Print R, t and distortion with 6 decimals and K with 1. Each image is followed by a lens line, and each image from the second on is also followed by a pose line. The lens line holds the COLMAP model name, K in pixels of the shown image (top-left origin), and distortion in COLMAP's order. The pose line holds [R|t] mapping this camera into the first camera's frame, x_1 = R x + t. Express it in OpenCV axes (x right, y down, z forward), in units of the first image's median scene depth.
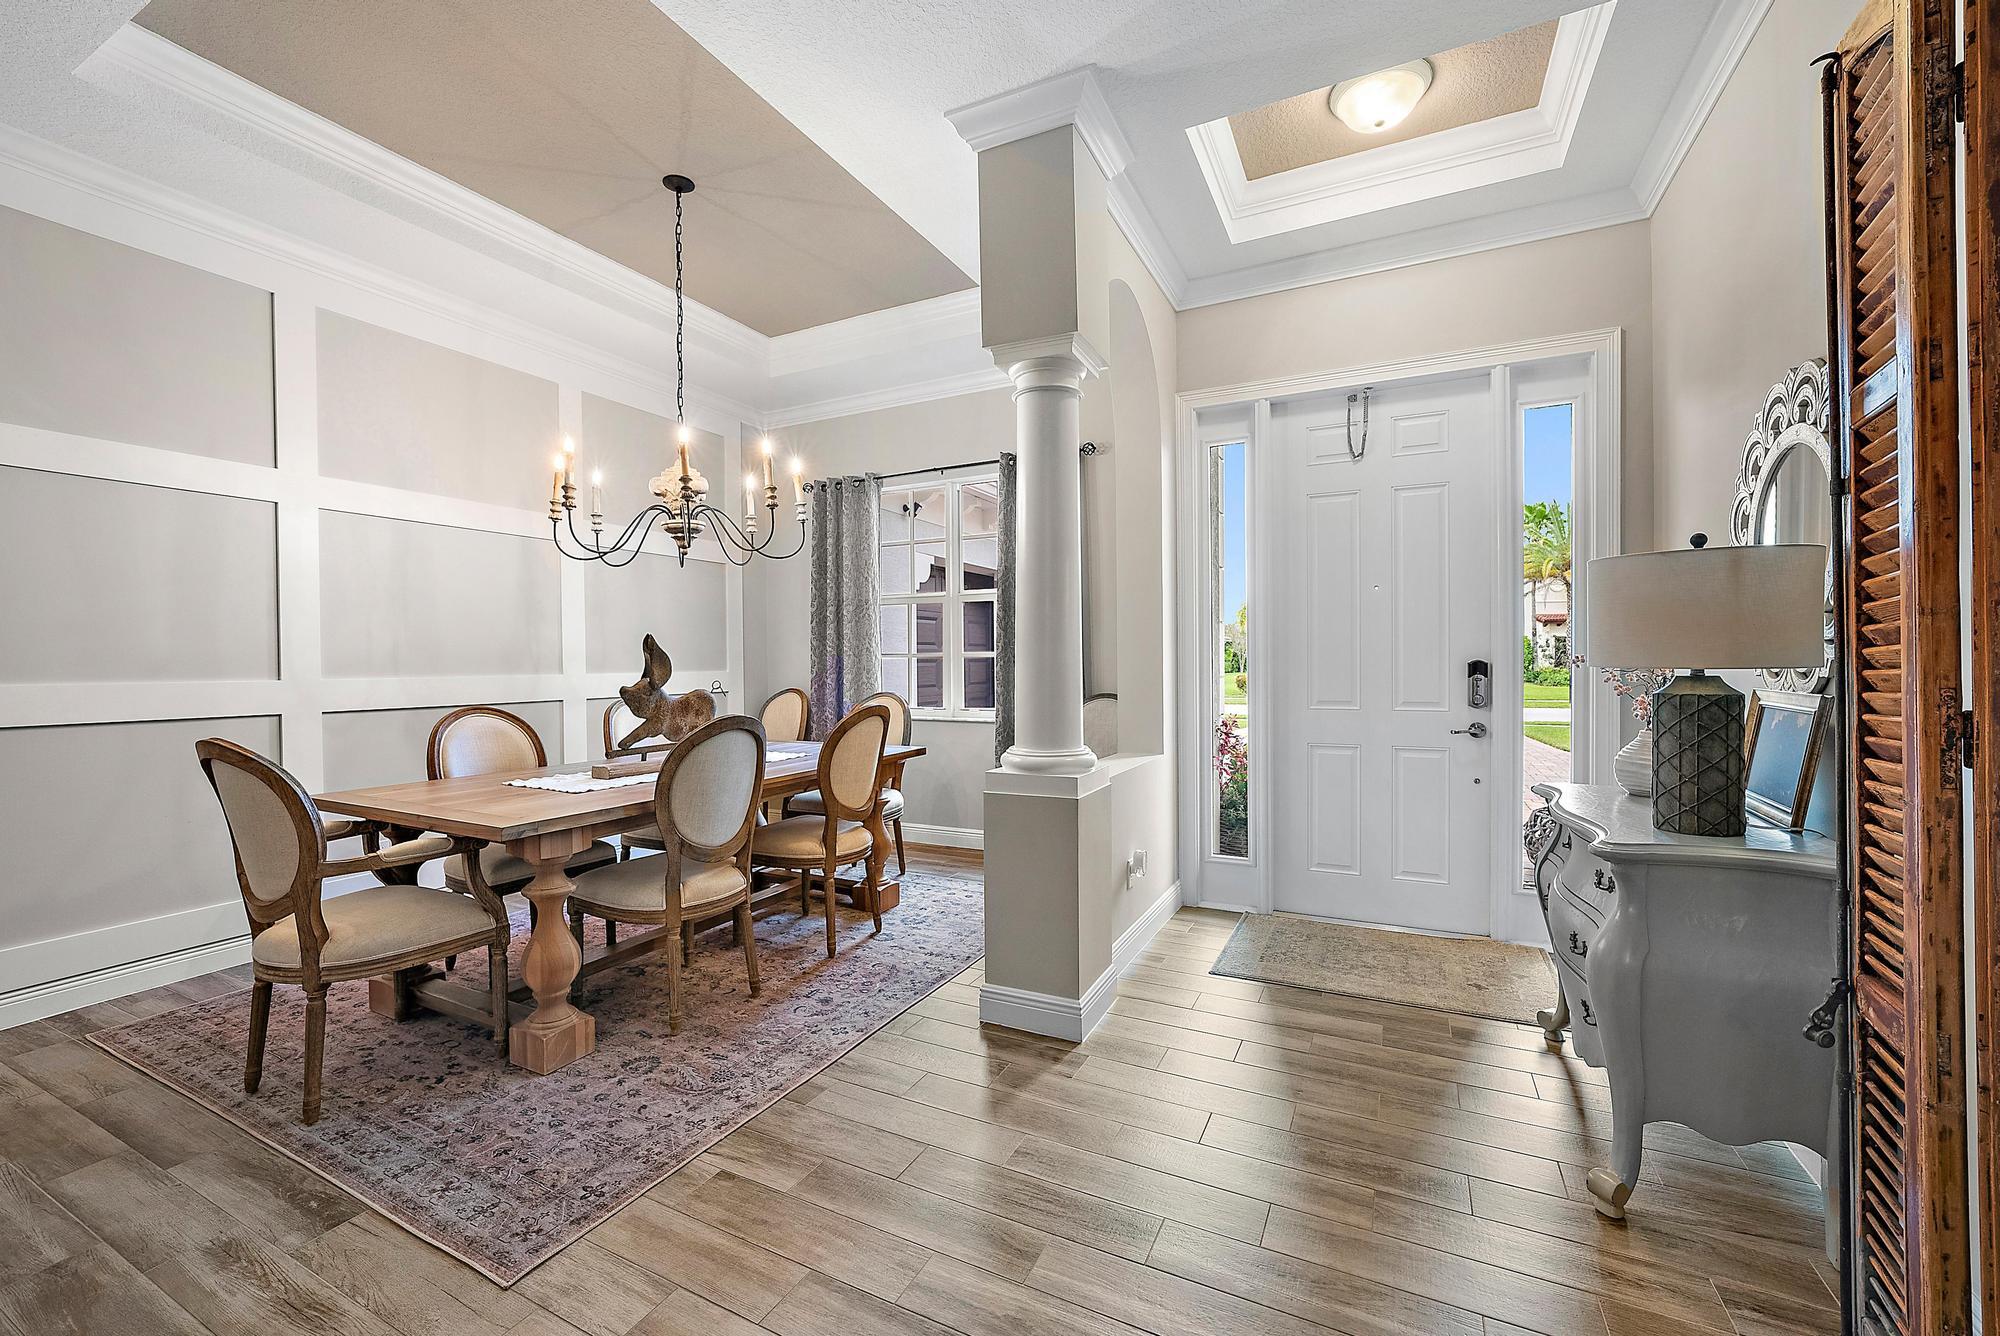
lens RADIAL K [[791.3, 0, 999.9], [0, 791.3, 658.3], [0, 0, 1]] dist [-0.001404, 0.000296]
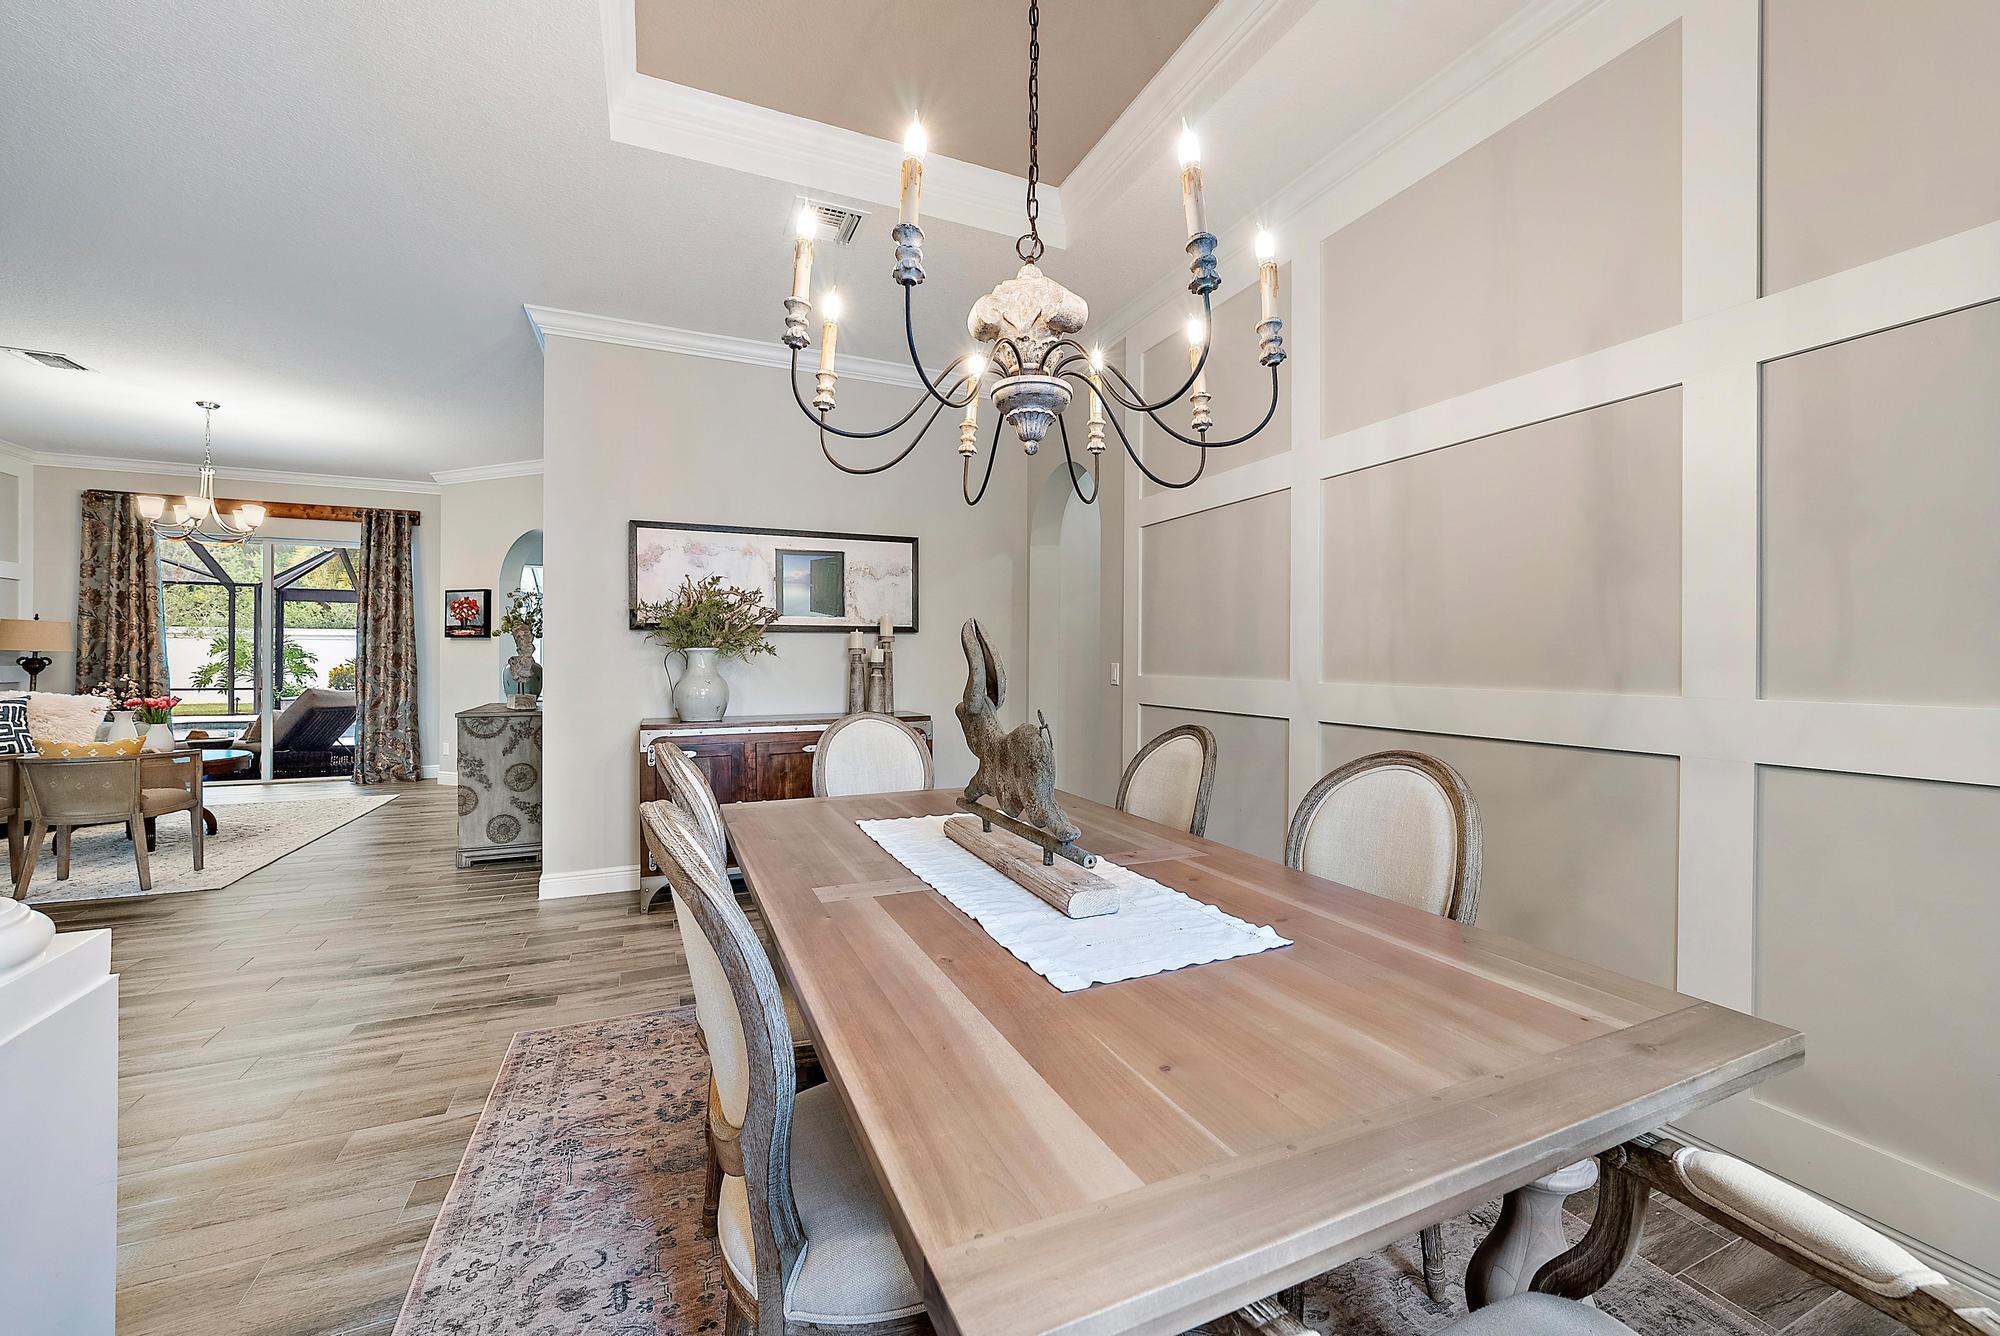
lens RADIAL K [[791.3, 0, 999.9], [0, 791.3, 658.3], [0, 0, 1]] dist [-0.001404, 0.000296]
pose [[-0.639875, 0.005592, -0.768459, 0.003965], [0.005480, 0.999981, 0.002713, -0.003108], [0.768460, -0.002476, -0.639894, 1.392618]]
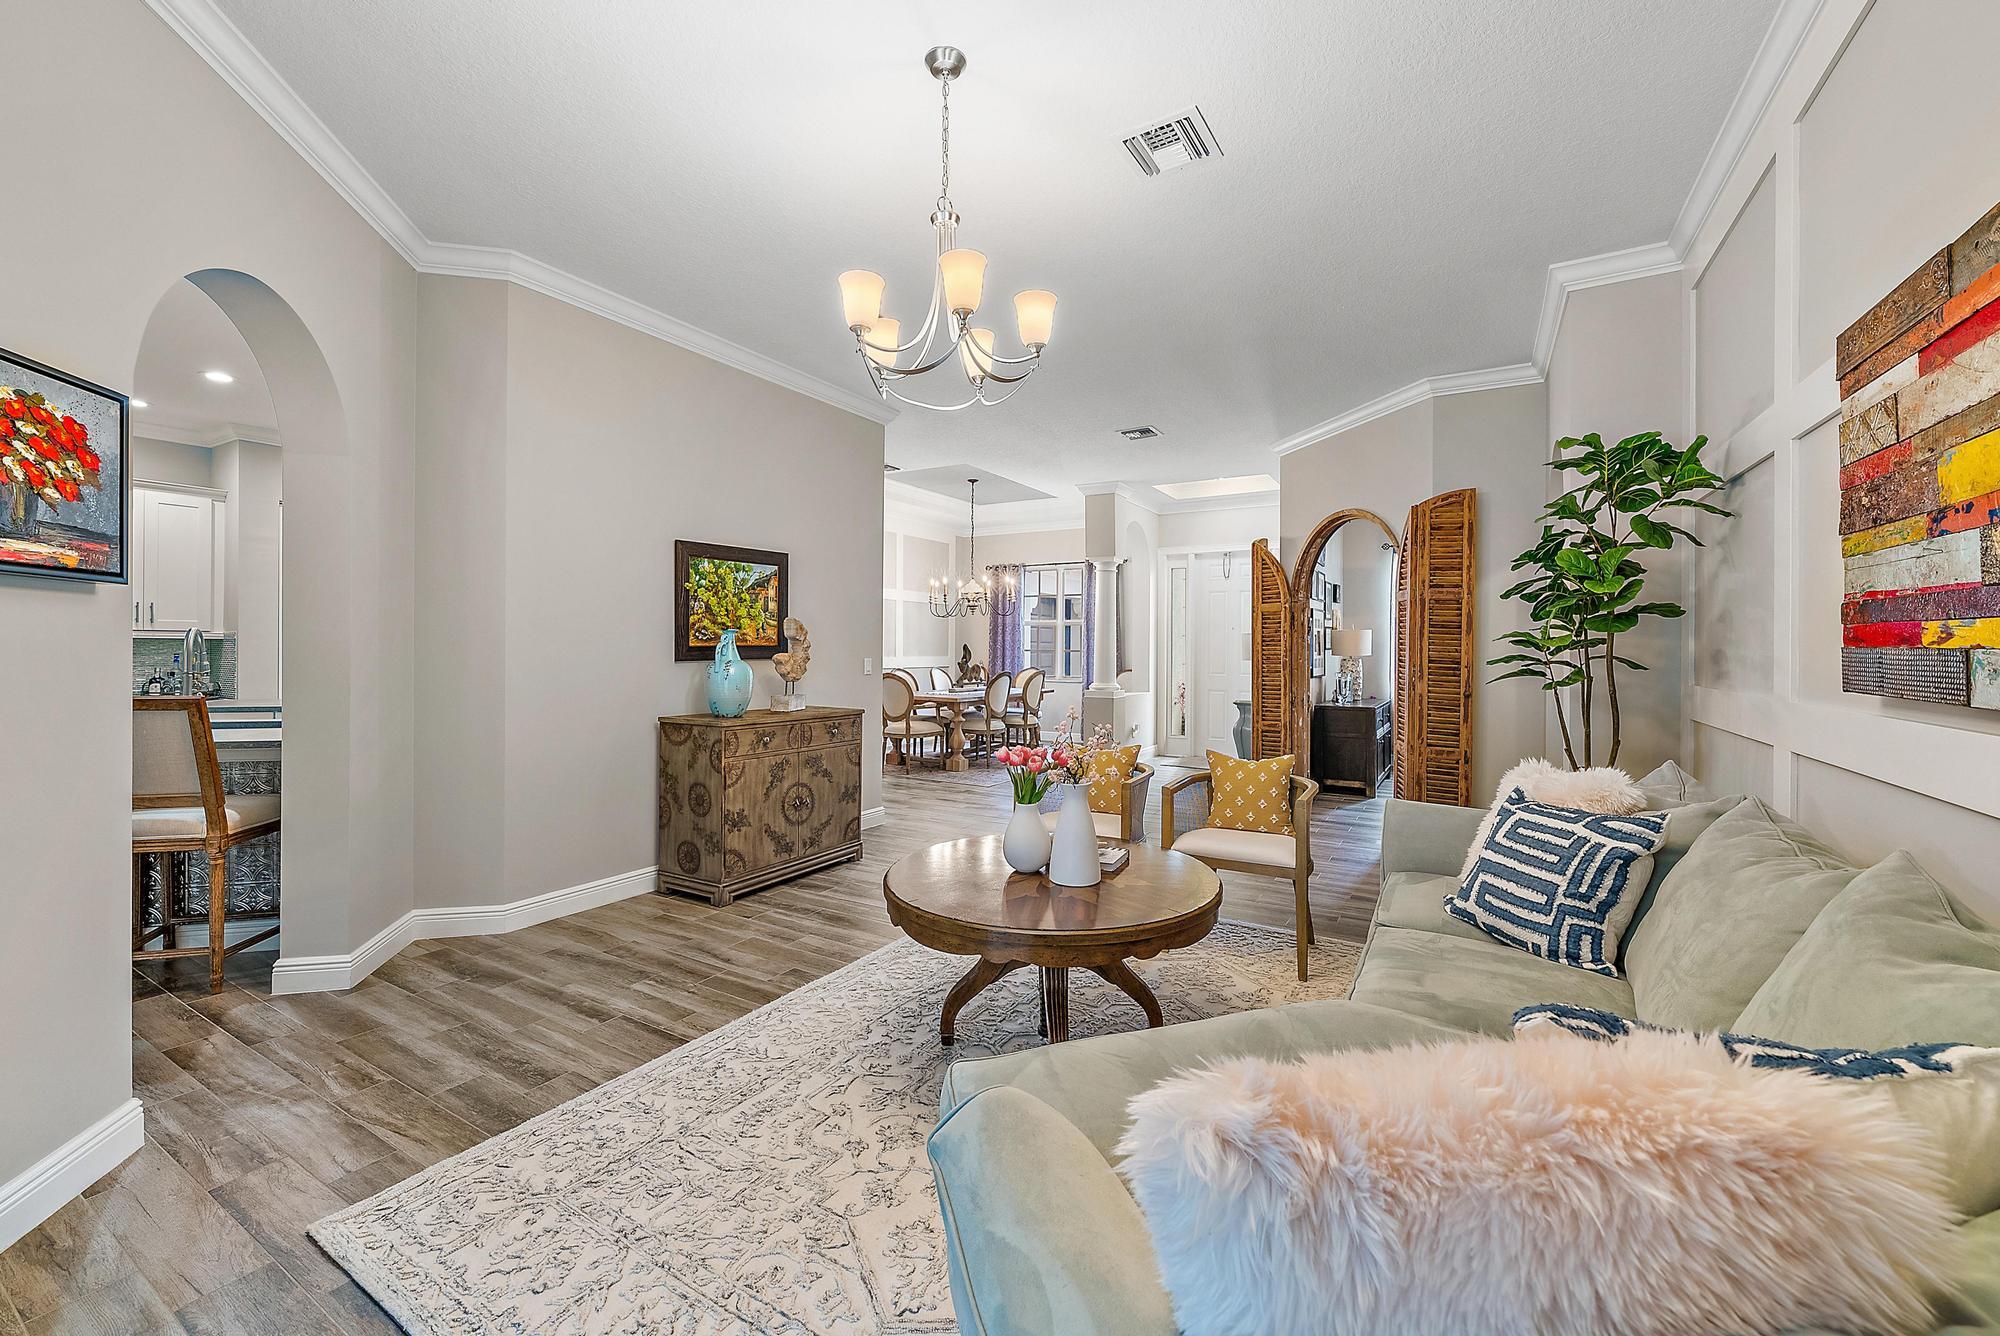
lens RADIAL K [[791.3, 0, 999.9], [0, 791.3, 658.3], [0, 0, 1]] dist [-0.001404, 0.000296]
pose [[0.997606, 0.016020, -0.067275, -0.122590], [-0.014769, 0.999709, 0.019052, -0.035921], [0.067560, -0.018013, 0.997553, -1.861652]]
